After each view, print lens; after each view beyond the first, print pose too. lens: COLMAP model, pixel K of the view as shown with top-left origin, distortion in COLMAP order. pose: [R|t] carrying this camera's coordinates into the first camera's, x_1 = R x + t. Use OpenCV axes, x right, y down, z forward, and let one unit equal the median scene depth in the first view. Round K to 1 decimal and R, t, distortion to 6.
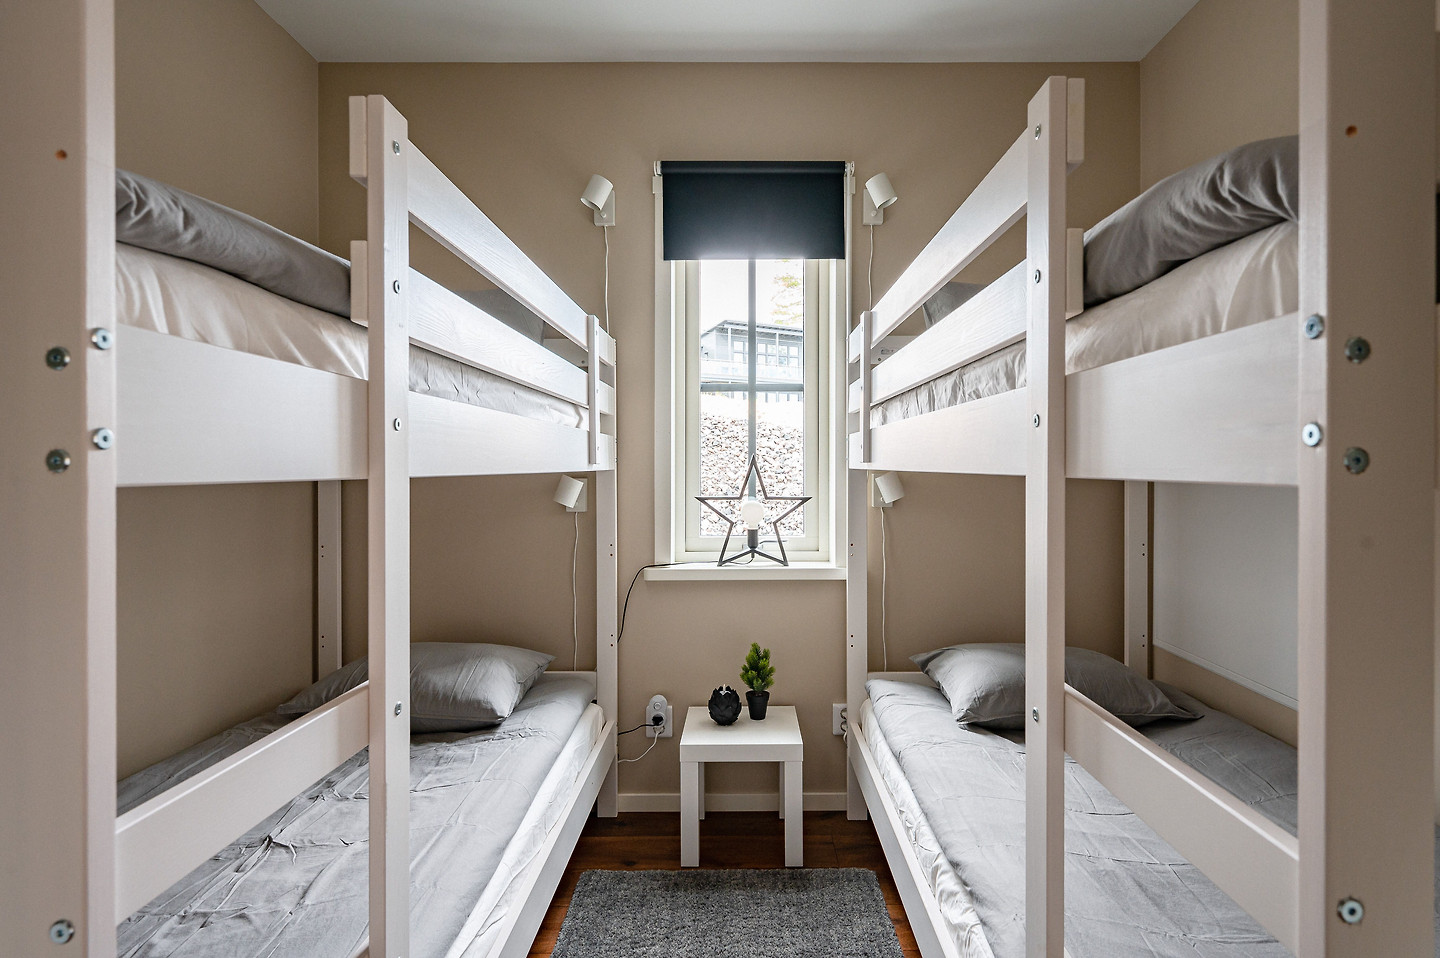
lens RADIAL K [[735.2, 0, 744.0], [0, 735.2, 459.5], [0, 0, 1]] dist [0.001445, -0.003037]
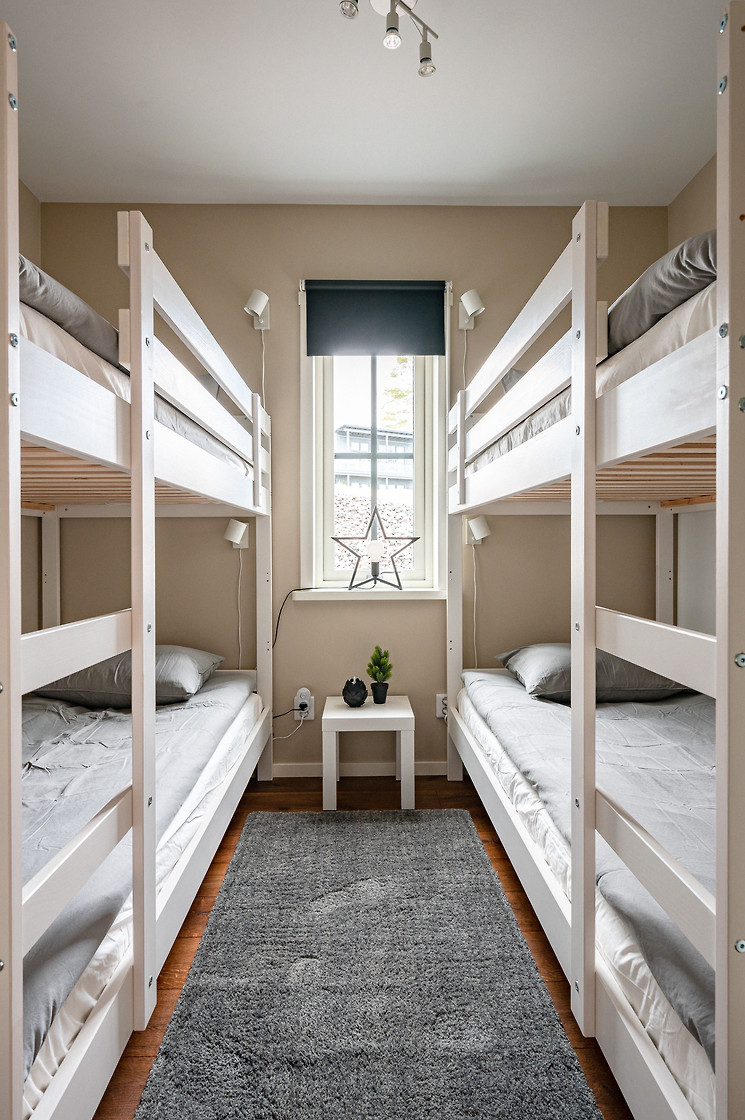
lens RADIAL K [[600.0, 0, 369.3], [0, 600.0, 540.7], [0, 0, 1]] dist [-0.001958, 0.000968]
pose [[0.999881, -0.002163, 0.015267, -0.018522], [0.002091, 0.999986, 0.004778, 0.064656], [-0.015277, -0.004745, 0.999872, -0.086531]]
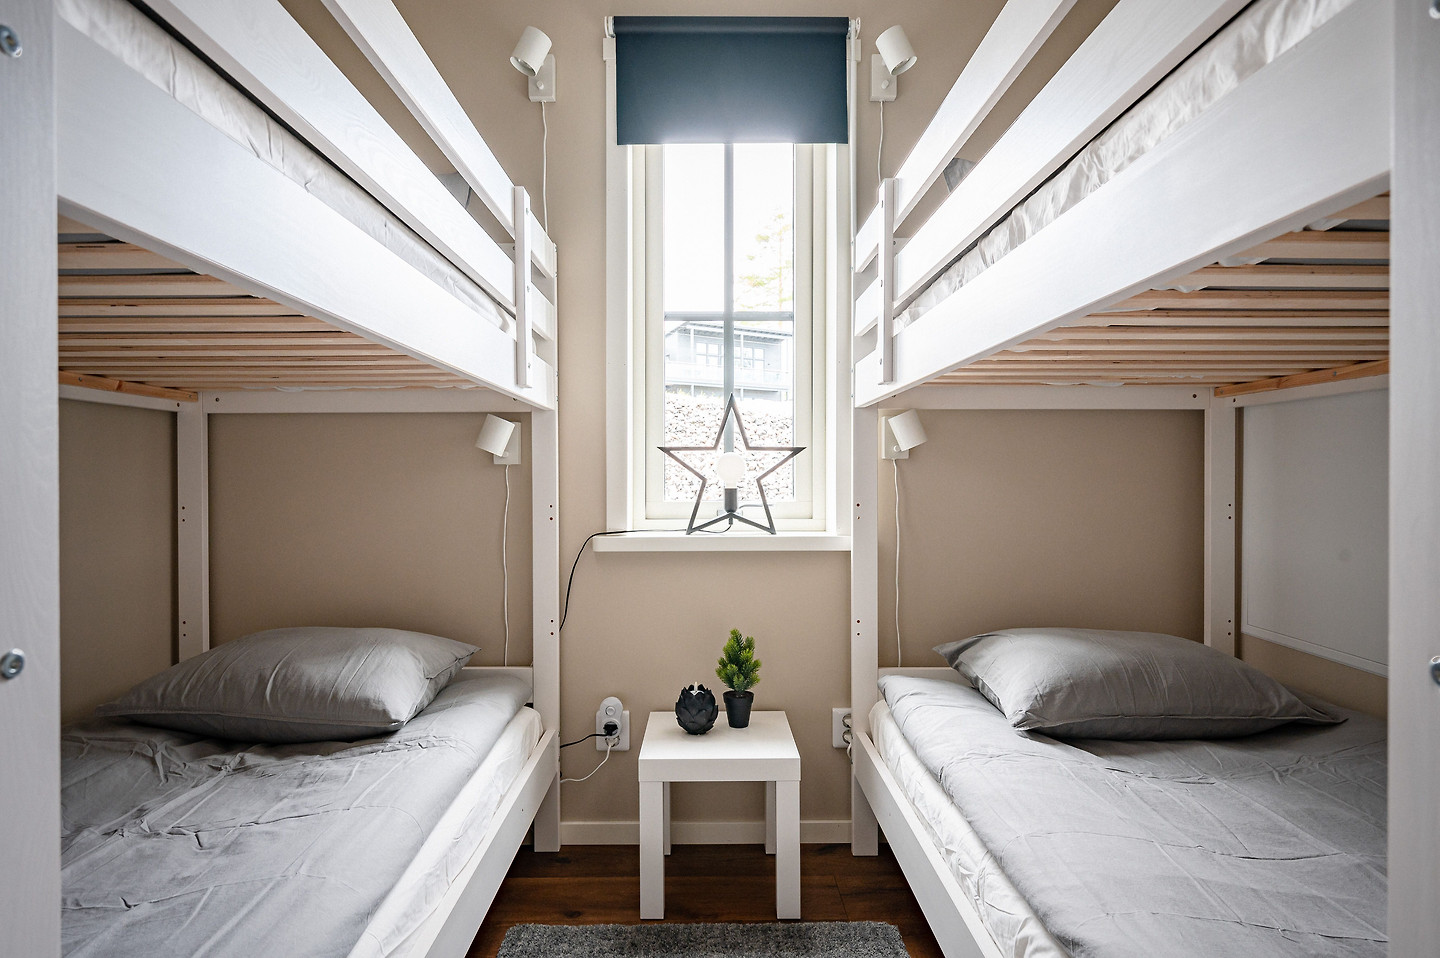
lens RADIAL K [[771.5, 0, 706.3], [0, 771.5, 470.7], [0, 0, 1]] dist [-0.001958, 0.000968]
pose [[0.999998, -0.000926, -0.001930, -0.015761], [0.000939, 0.999976, 0.006881, 0.087952], [0.001924, -0.006883, 0.999974, 0.213630]]
